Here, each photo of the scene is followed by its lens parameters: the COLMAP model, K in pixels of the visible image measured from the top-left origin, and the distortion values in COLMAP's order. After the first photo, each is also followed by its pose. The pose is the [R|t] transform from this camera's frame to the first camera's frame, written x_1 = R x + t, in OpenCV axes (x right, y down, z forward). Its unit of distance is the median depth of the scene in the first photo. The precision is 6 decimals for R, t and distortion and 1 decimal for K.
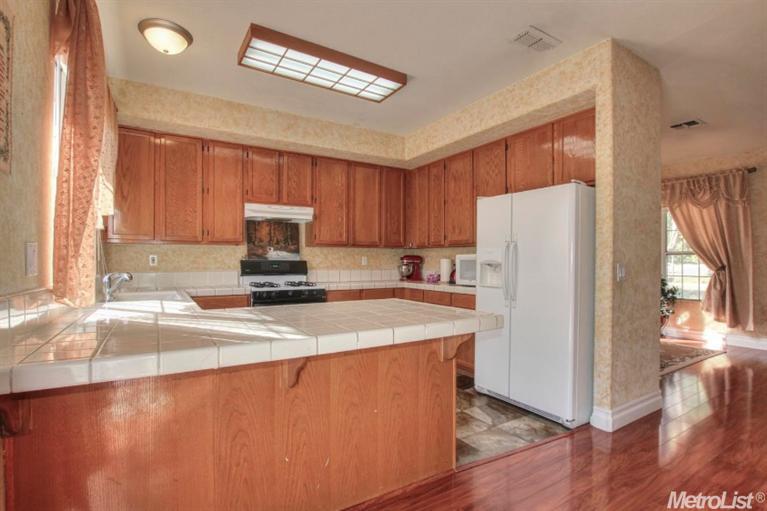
lens RADIAL K [[367.7, 0, 386.9], [0, 367.7, 260.5], [0, 0, 1]] dist [-0.032871, 0.003011]
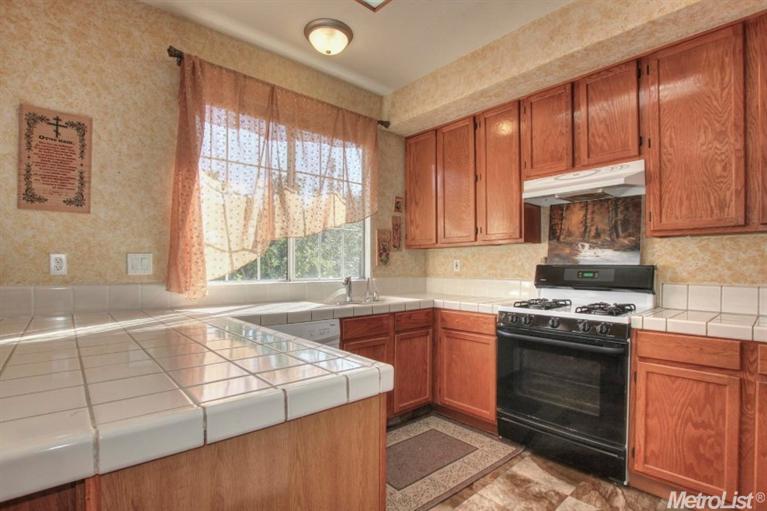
lens RADIAL K [[367.7, 0, 377.7], [0, 367.7, 266.8], [0, 0, 1]] dist [-0.032871, 0.003011]
pose [[0.173313, 0.001021, -0.984866, 0.232057], [0.001274, 0.999998, 0.001261, 0.001646], [0.984866, -0.001473, 0.173311, 0.587069]]
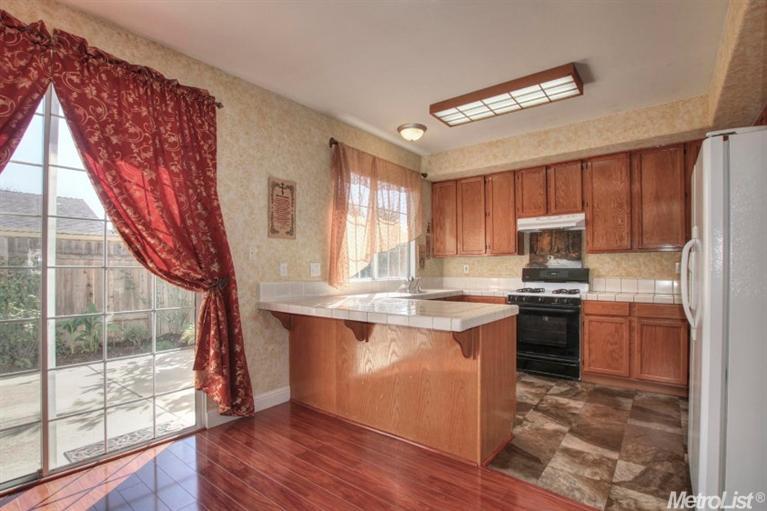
lens RADIAL K [[367.7, 0, 375.4], [0, 367.7, 267.3], [0, 0, 1]] dist [-0.032871, 0.003011]
pose [[0.336747, -0.006348, -0.941574, 0.534993], [0.006760, 0.999968, -0.004324, -0.001923], [0.941571, -0.004909, 0.336779, 0.174271]]
